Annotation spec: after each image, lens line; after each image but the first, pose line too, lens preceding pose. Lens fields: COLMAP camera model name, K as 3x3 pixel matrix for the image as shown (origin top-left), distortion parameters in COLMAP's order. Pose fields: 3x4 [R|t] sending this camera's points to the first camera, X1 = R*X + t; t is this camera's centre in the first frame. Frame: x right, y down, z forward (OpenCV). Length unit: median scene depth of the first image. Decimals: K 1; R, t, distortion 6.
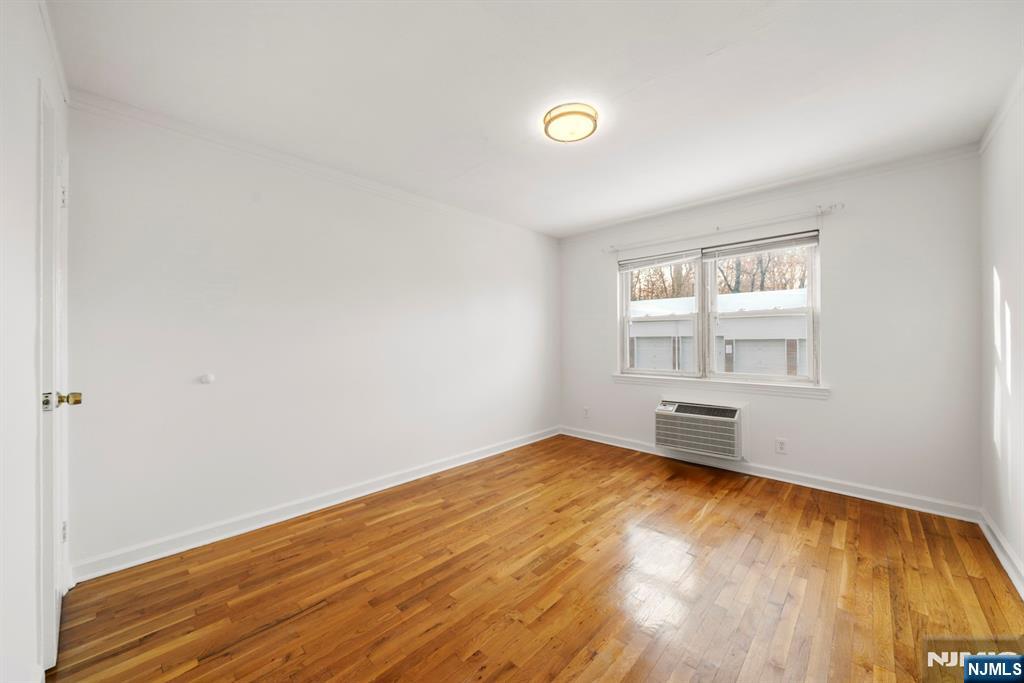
lens RADIAL K [[376.4, 0, 512.0], [0, 376.4, 341.5], [0, 0, 1]] dist [-0.001314, -0.000072]
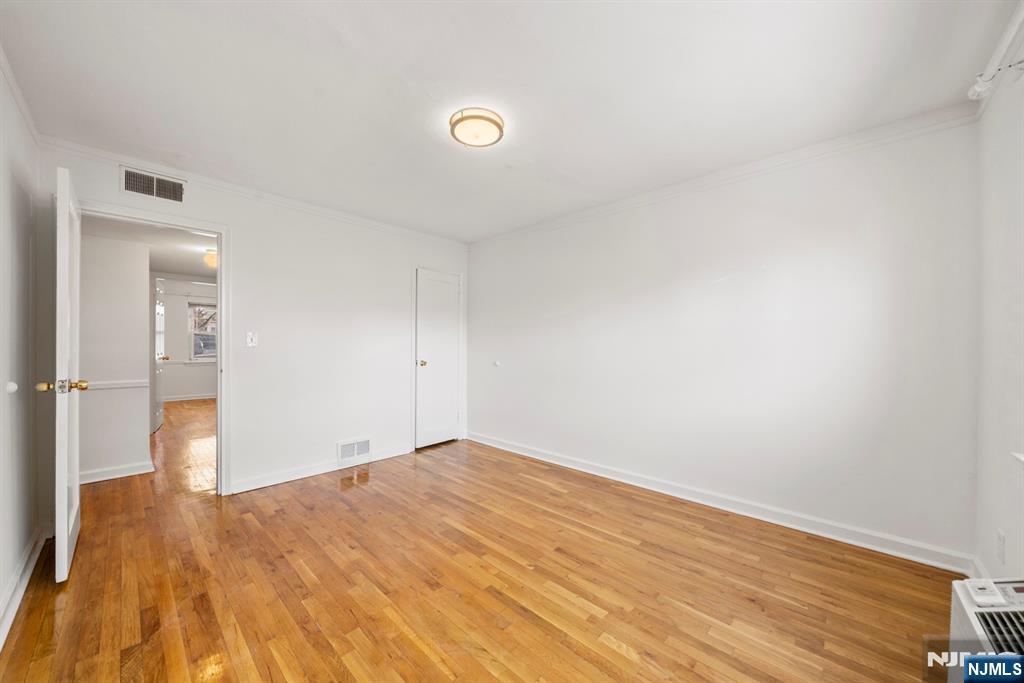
lens RADIAL K [[376.4, 0, 512.0], [0, 376.4, 341.5], [0, 0, 1]] dist [-0.001314, -0.000072]
pose [[-0.002848, -0.000307, -0.999996, 0.917934], [-0.001677, 0.999999, -0.000302, -0.014261], [0.999995, 0.001676, -0.002848, 0.855611]]
